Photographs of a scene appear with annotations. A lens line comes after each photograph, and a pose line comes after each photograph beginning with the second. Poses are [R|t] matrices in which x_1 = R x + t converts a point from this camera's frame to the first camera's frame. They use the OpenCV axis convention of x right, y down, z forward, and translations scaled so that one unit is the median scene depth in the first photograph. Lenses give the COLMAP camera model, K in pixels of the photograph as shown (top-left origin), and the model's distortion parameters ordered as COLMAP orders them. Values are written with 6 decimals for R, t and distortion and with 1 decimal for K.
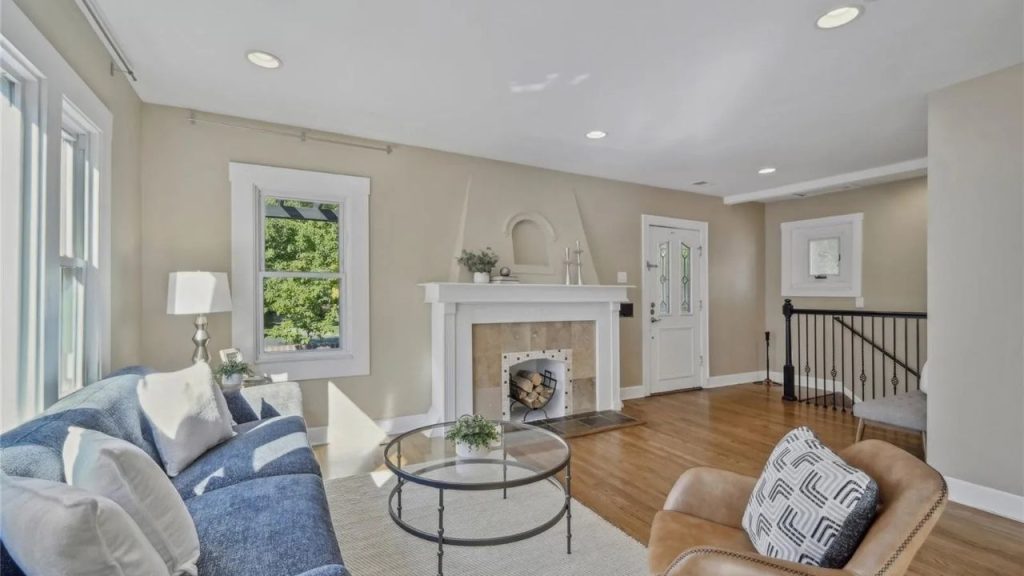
lens RADIAL K [[447.9, 0, 514.8], [0, 447.9, 288.6], [0, 0, 1]] dist [0.001869, 0.000608]
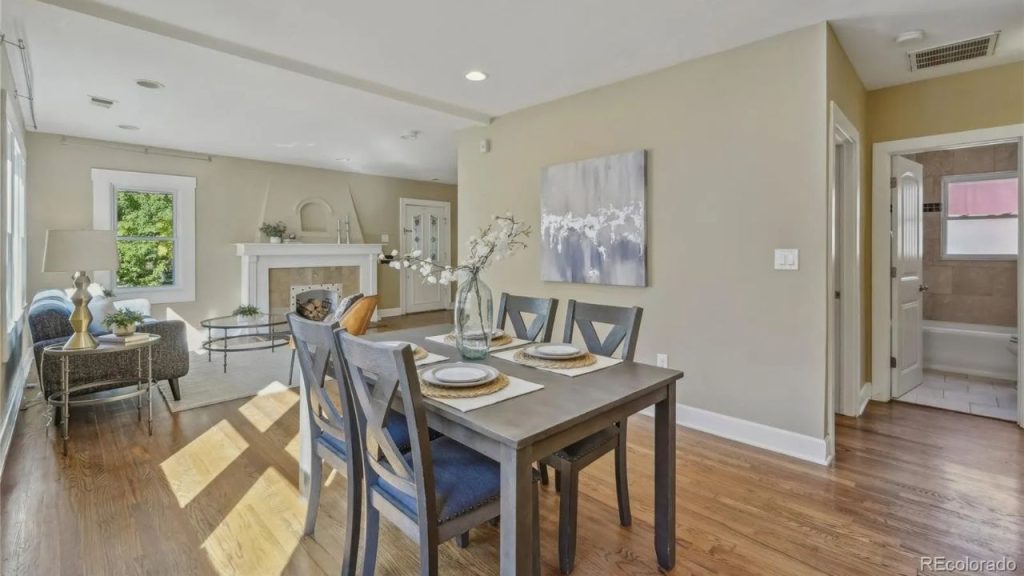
lens RADIAL K [[447.9, 0, 515.4], [0, 447.9, 243.2], [0, 0, 1]] dist [0.001869, 0.000608]
pose [[0.957386, -0.003652, 0.288789, 0.266555], [0.004357, 0.999989, -0.001798, -0.005229], [-0.288779, 0.002980, 0.957391, -0.744432]]
